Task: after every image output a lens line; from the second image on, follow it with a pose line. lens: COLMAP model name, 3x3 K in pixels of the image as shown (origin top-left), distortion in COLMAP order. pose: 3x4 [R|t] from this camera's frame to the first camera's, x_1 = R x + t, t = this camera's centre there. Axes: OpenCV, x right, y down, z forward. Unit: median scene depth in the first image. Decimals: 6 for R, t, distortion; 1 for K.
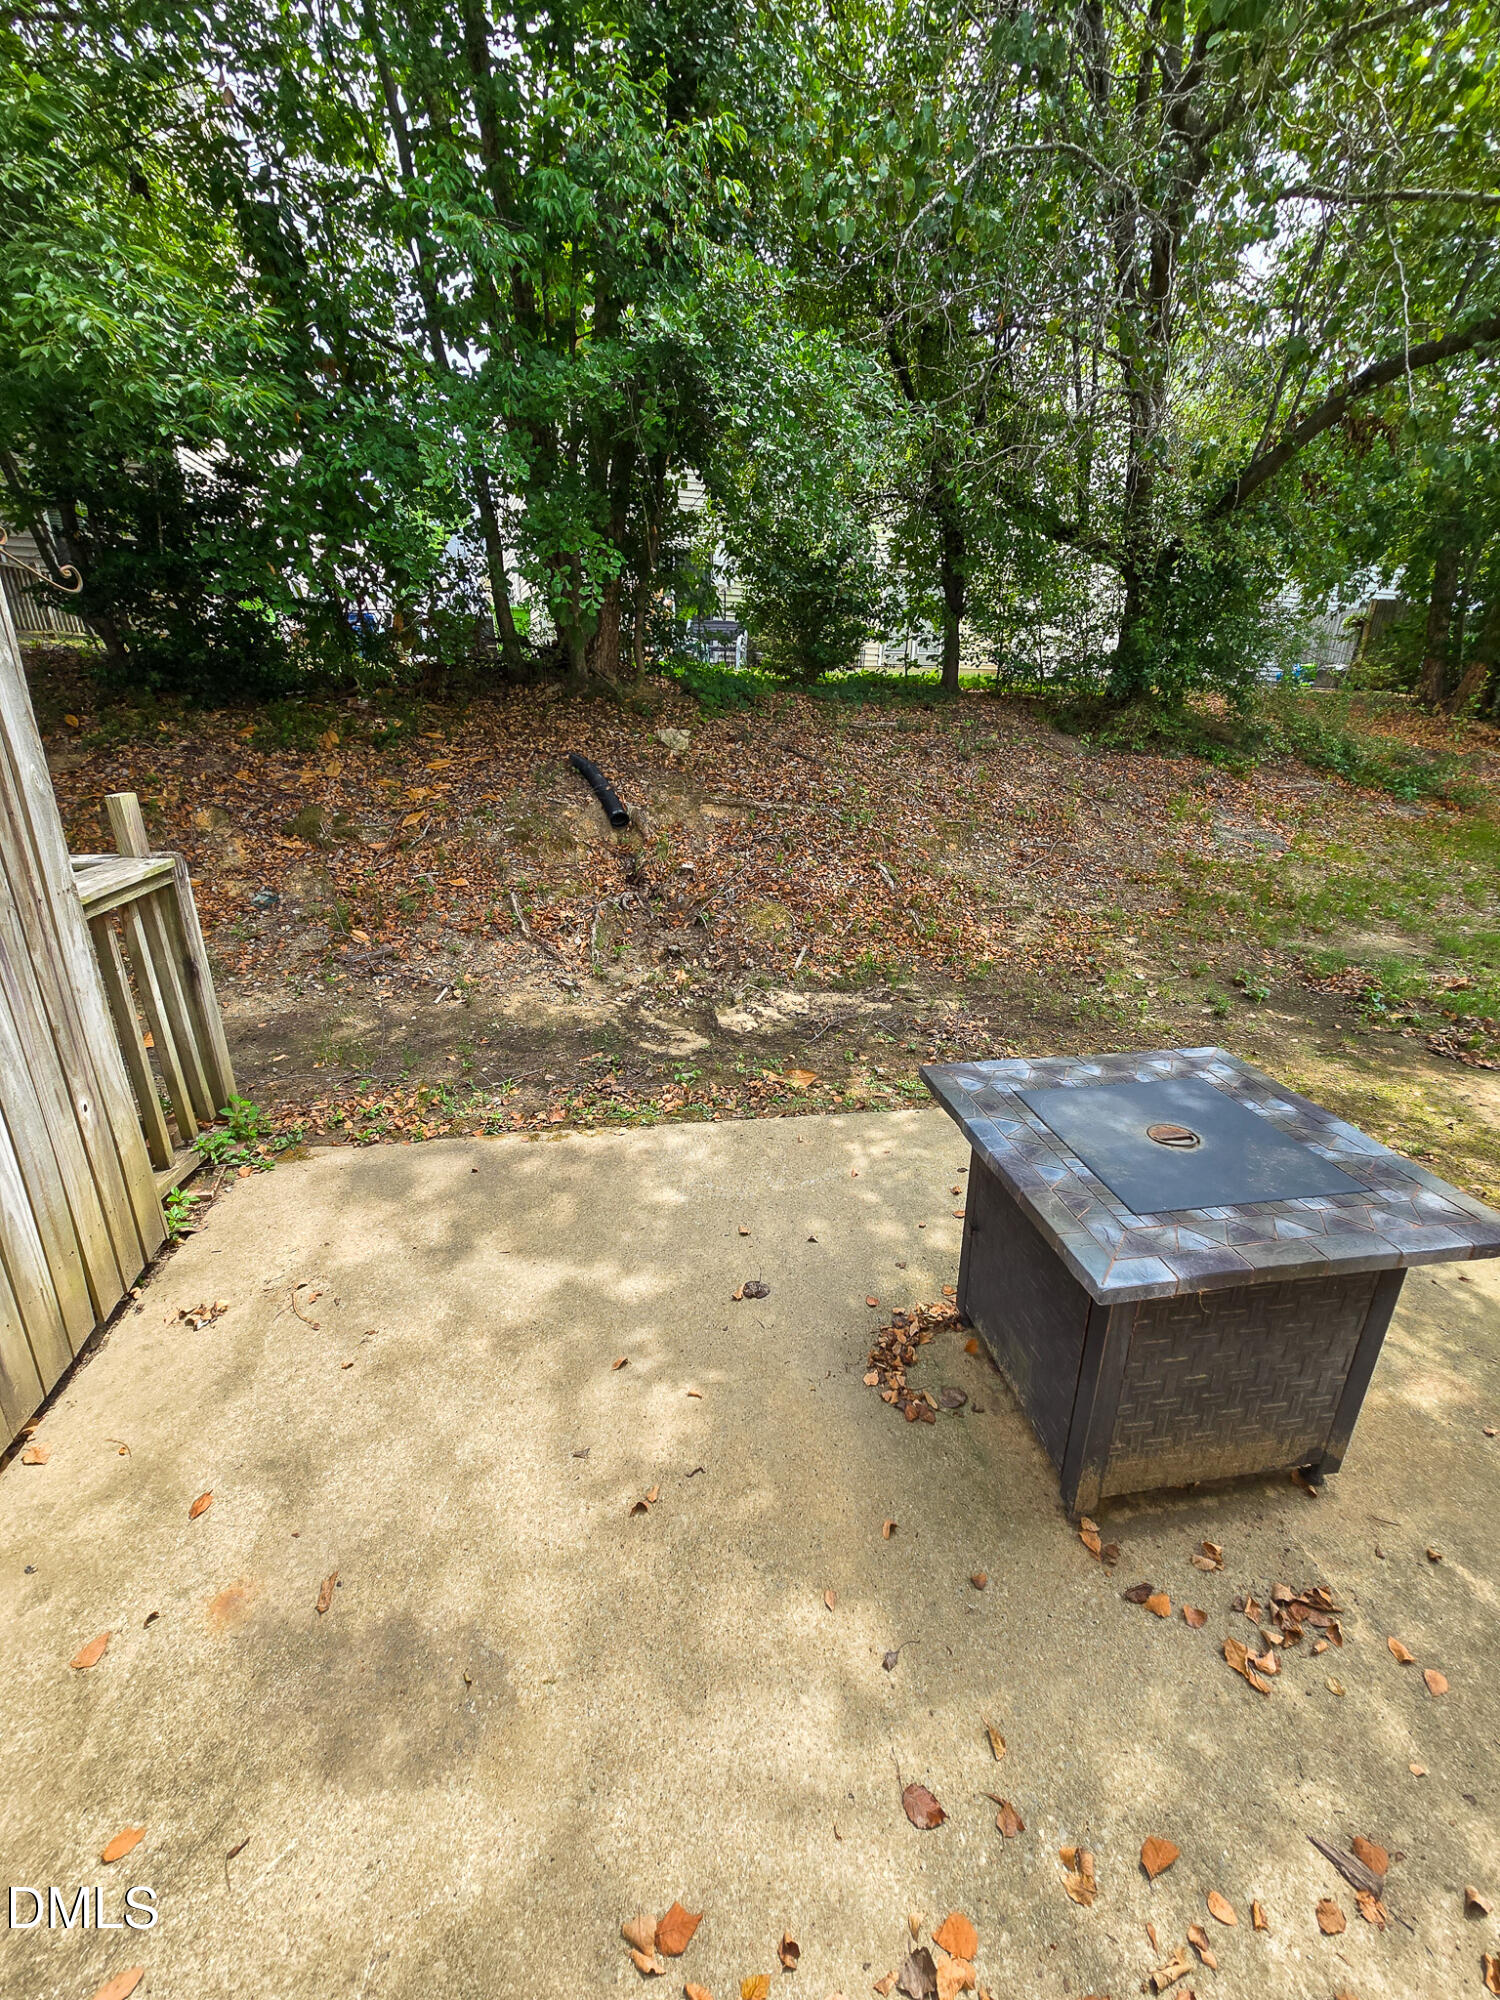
lens RADIAL K [[820.2, 0, 759.0], [0, 820.2, 998.7], [0, 0, 1]] dist [-0.000415, 0.000852]
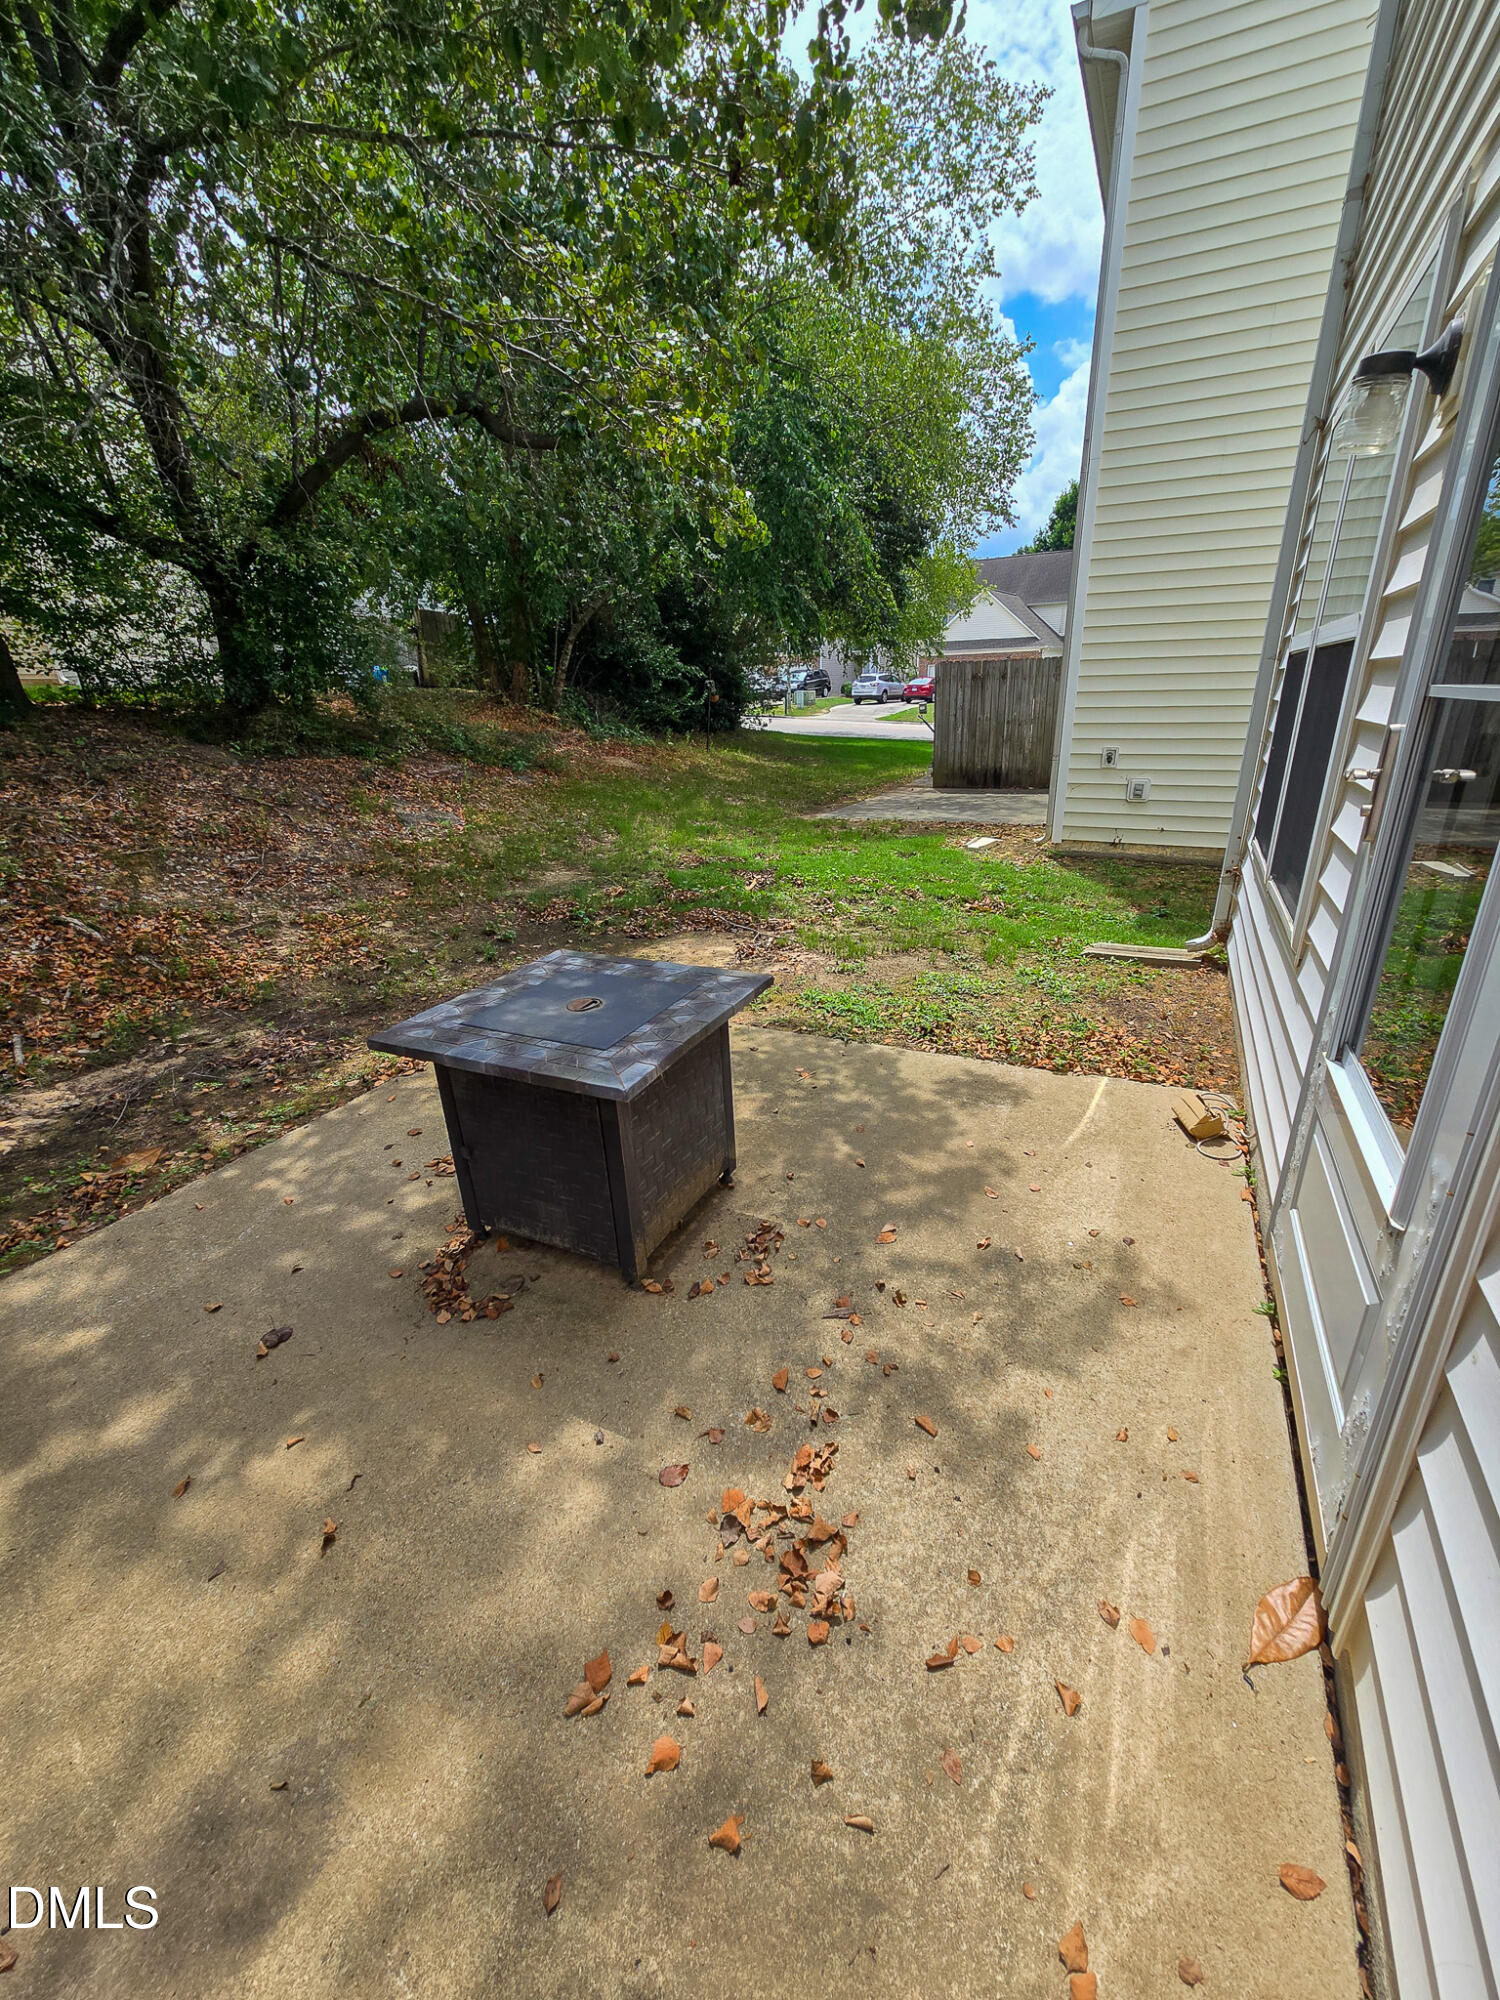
lens RADIAL K [[820.2, 0, 759.0], [0, 820.2, 998.7], [0, 0, 1]] dist [-0.000415, 0.000852]
pose [[0.564951, -0.324421, 0.758671, -0.136031], [0.327998, 0.931993, 0.154291, 0.015733], [-0.757132, 0.161676, 0.632940, -0.033492]]
